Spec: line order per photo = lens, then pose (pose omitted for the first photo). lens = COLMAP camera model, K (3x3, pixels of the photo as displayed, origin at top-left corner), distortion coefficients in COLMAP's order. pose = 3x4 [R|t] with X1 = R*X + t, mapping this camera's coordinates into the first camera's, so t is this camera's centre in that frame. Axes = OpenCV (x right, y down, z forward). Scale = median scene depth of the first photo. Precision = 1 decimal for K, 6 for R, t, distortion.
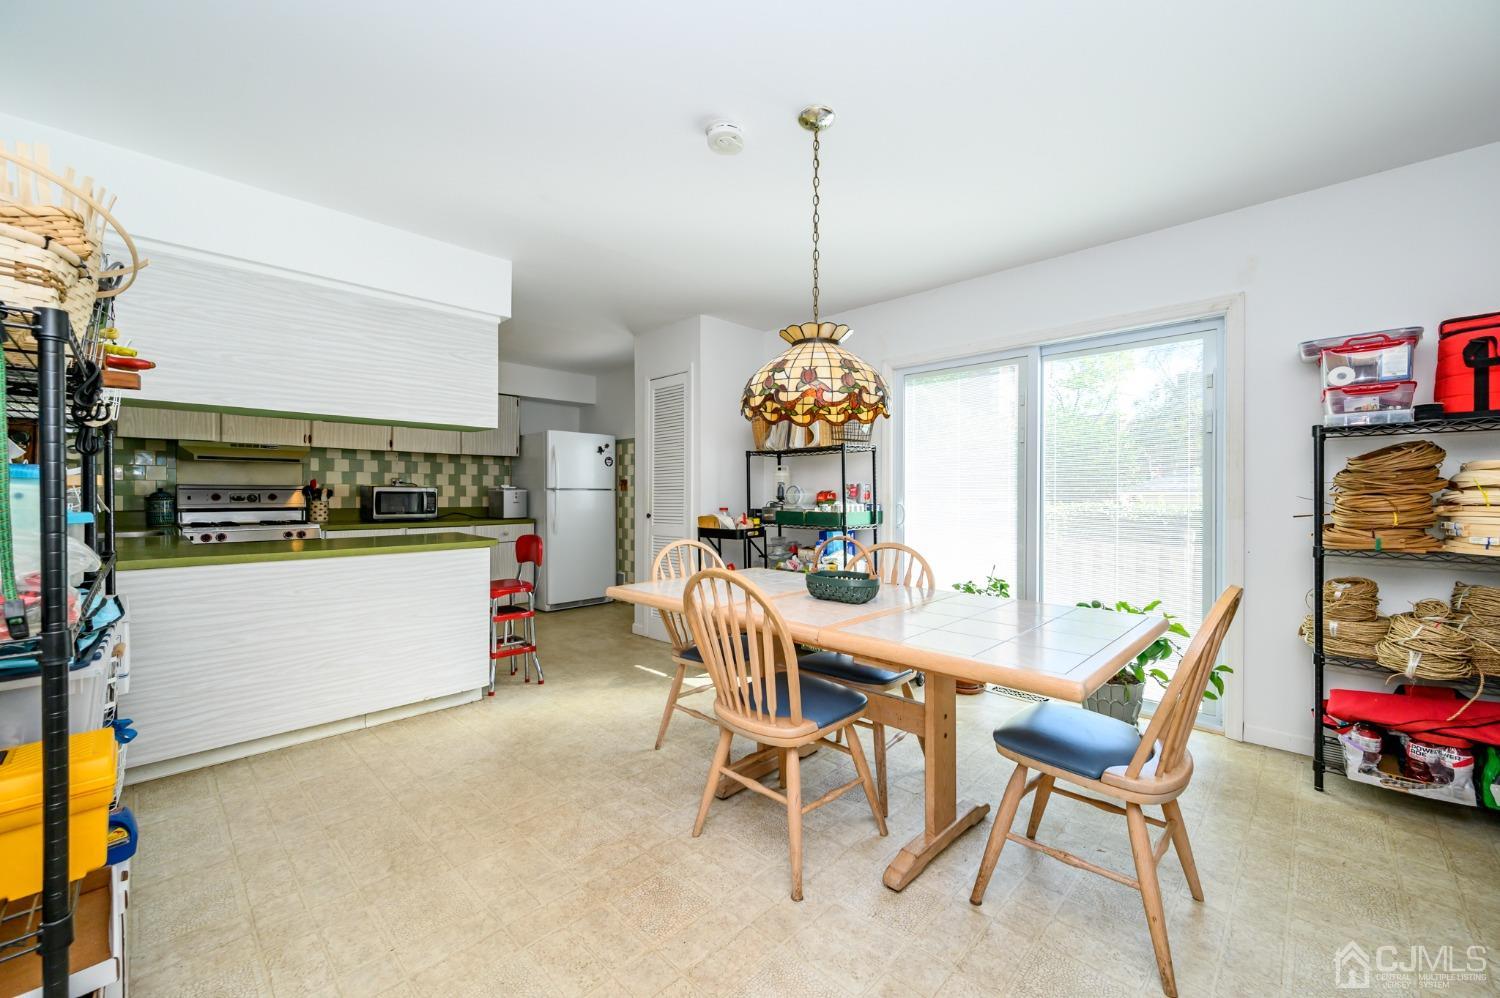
lens RADIAL K [[592.7, 0, 747.7], [0, 592.7, 496.9], [0, 0, 1]] dist [0.001206, -0.000093]
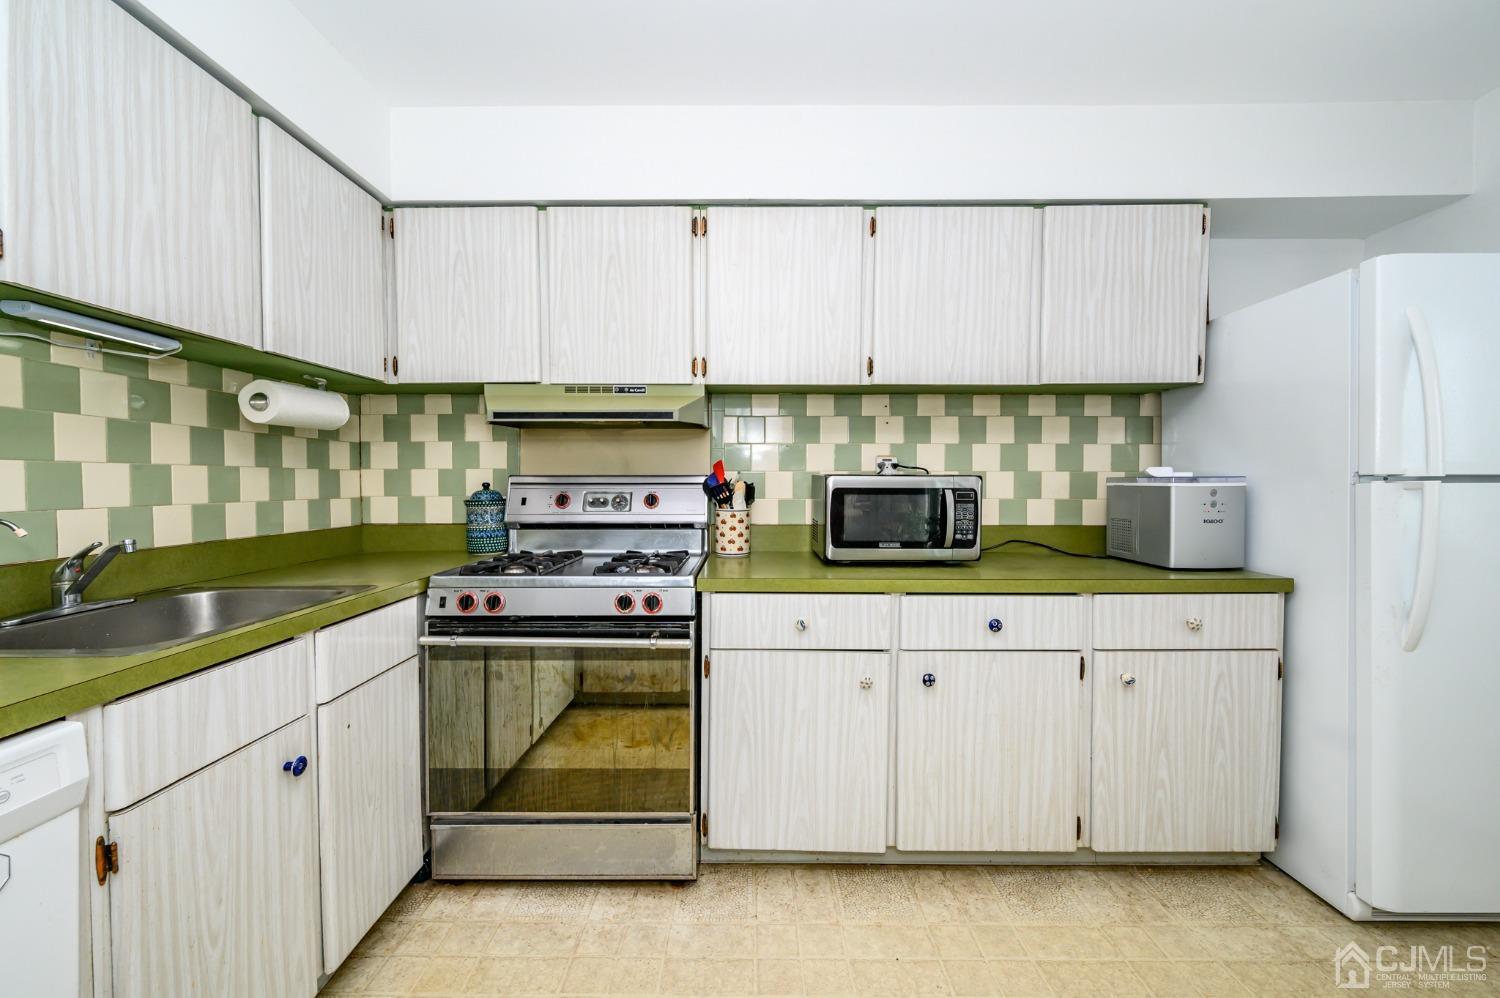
lens RADIAL K [[592.7, 0, 746.2], [0, 592.7, 492.3], [0, 0, 1]] dist [0.001206, -0.000093]
pose [[0.692145, 0.010817, -0.721678, -0.385065], [-0.000019, 0.999888, 0.014968, -0.012560], [0.721759, -0.010347, 0.692067, 0.689023]]
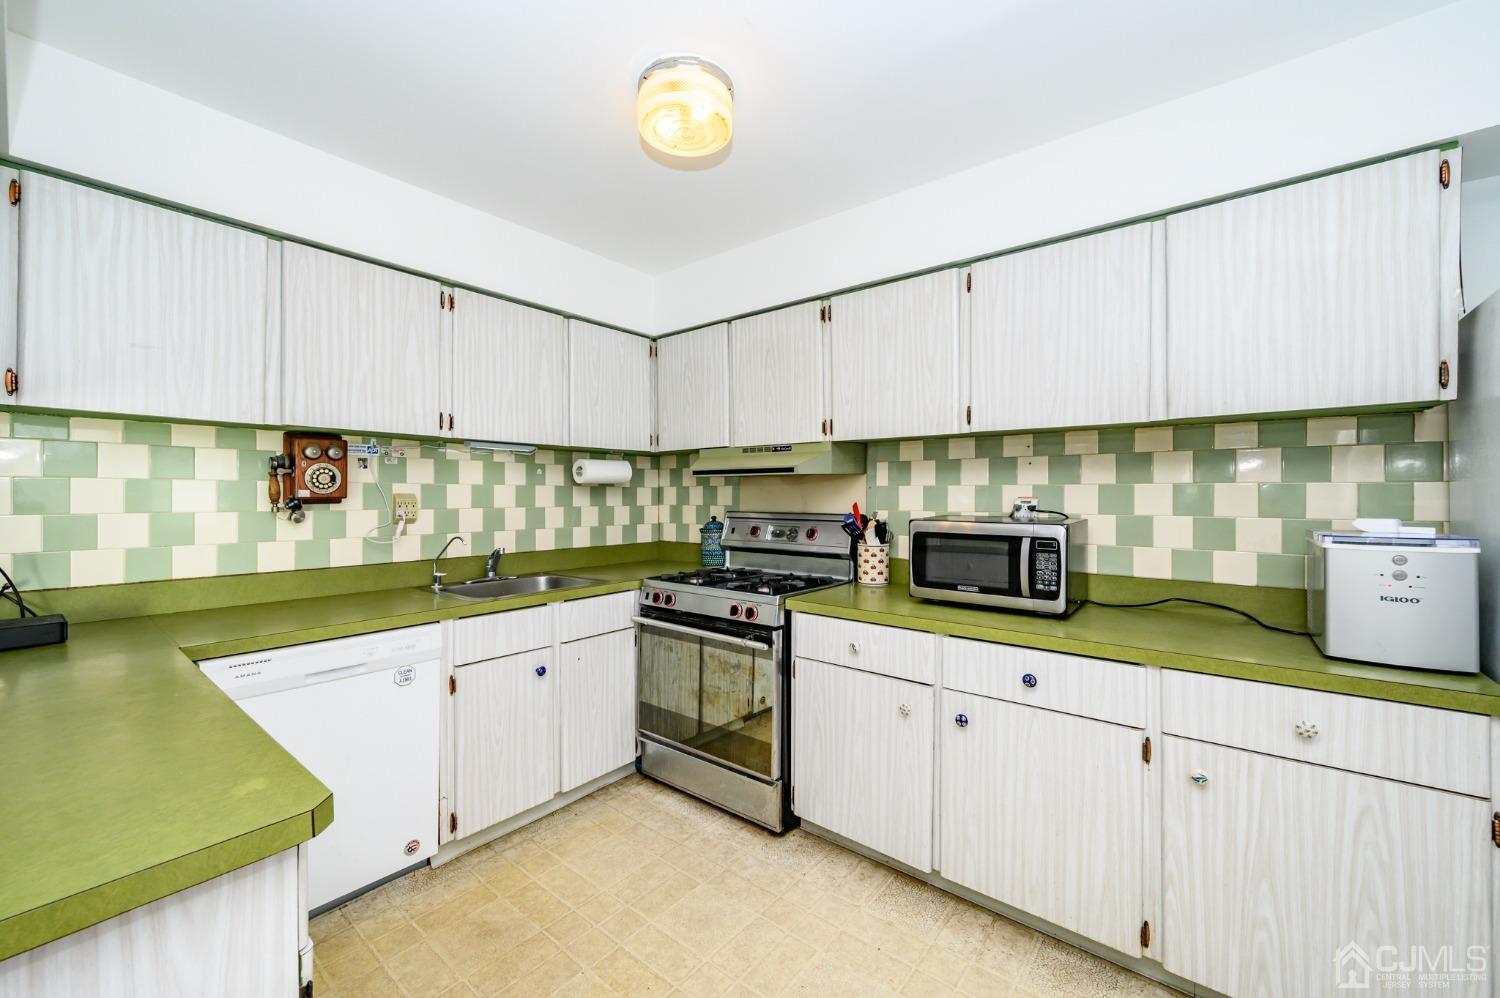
lens RADIAL K [[592.7, 0, 749.1], [0, 592.7, 495.1], [0, 0, 1]] dist [0.001206, -0.000093]
pose [[0.089616, -0.003565, -0.995970, -0.210836], [-0.005008, 0.999979, -0.004029, -0.033545], [0.995964, 0.005348, 0.089596, 0.840120]]
